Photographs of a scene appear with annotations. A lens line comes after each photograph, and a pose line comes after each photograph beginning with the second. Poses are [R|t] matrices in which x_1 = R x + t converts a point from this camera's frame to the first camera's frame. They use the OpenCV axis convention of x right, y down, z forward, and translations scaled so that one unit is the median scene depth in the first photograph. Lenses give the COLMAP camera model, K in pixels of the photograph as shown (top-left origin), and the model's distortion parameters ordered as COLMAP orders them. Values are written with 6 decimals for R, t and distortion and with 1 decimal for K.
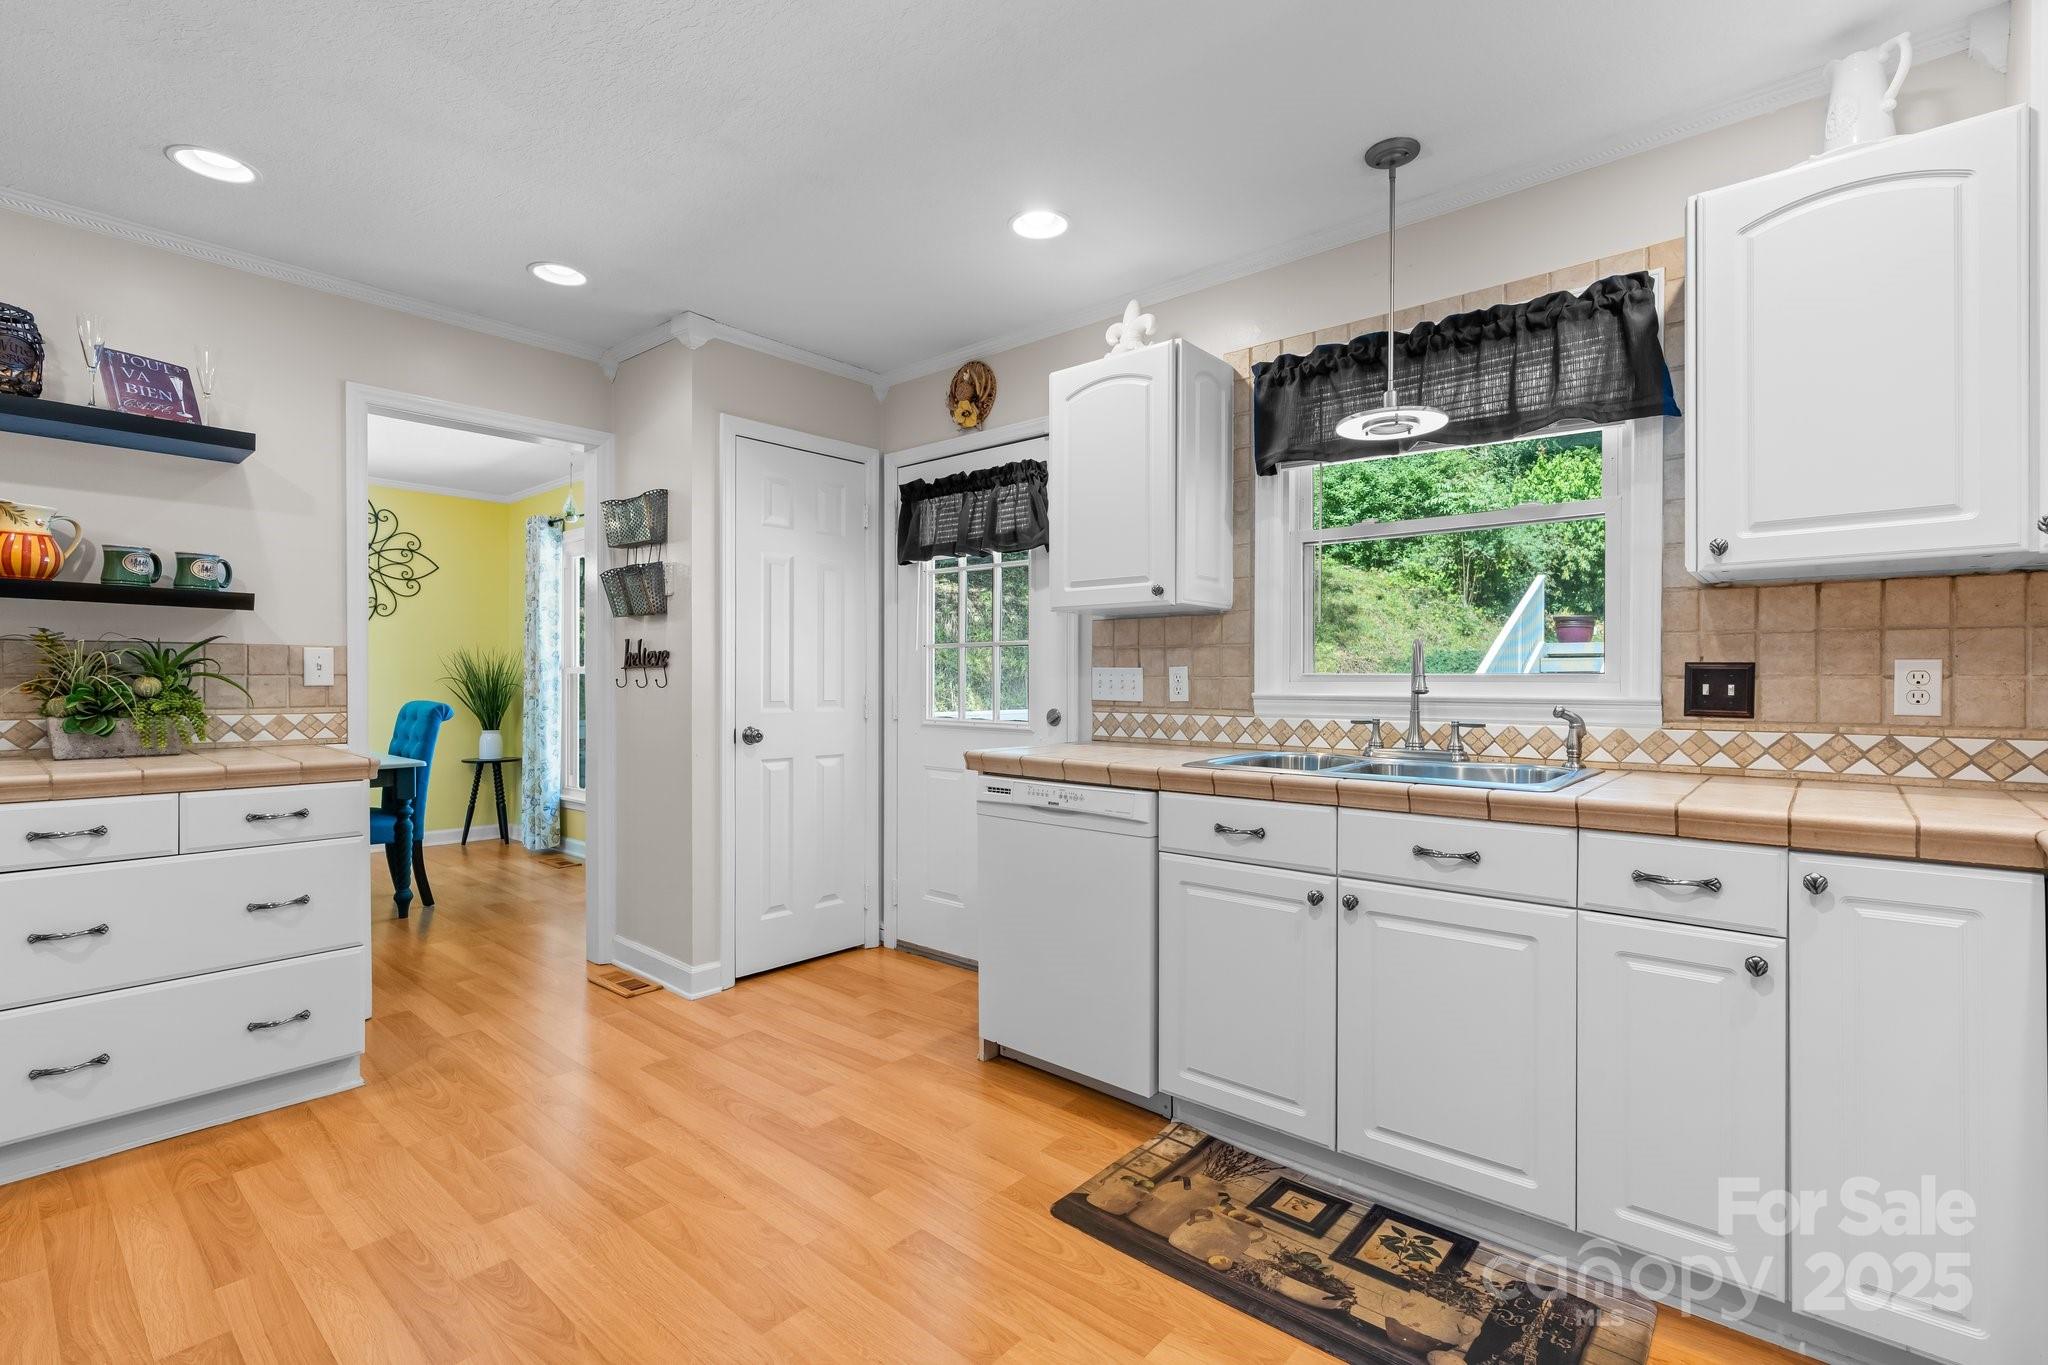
lens RADIAL K [[929.0, 0, 1023.7], [0, 929.0, 682.7], [0, 0, 1]] dist [0.001340, 0.000196]
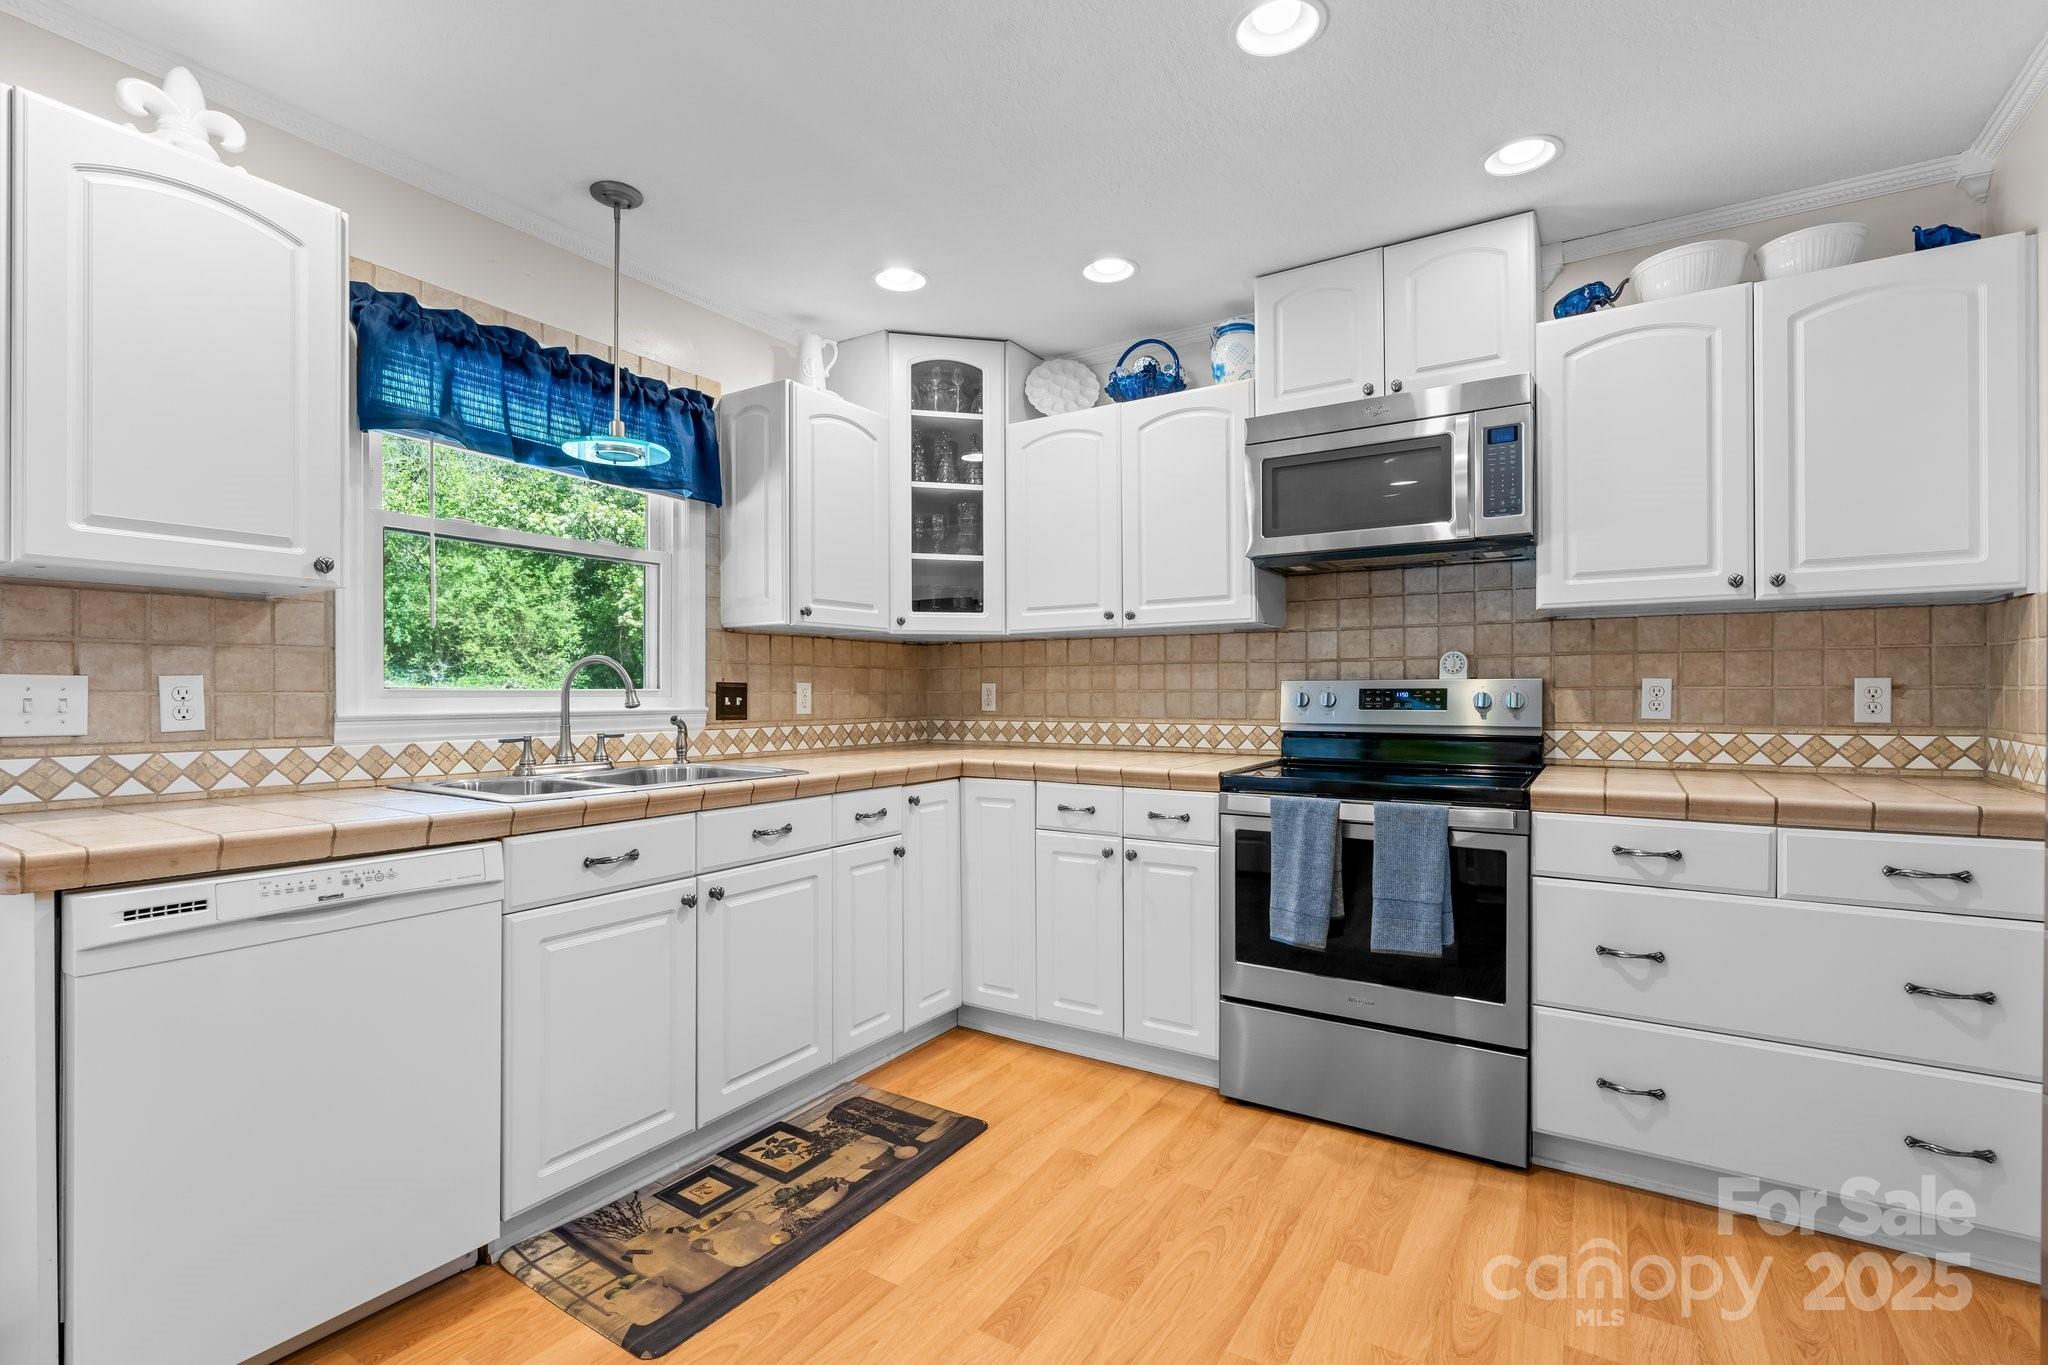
lens RADIAL K [[929.0, 0, 1019.6], [0, 929.0, 693.2], [0, 0, 1]] dist [0.001340, 0.000196]
pose [[-0.142113, 0.000016, 0.989850, -0.756461], [0.006219, 0.999980, 0.000877, -0.003493], [-0.989831, 0.006280, -0.142110, 0.743817]]
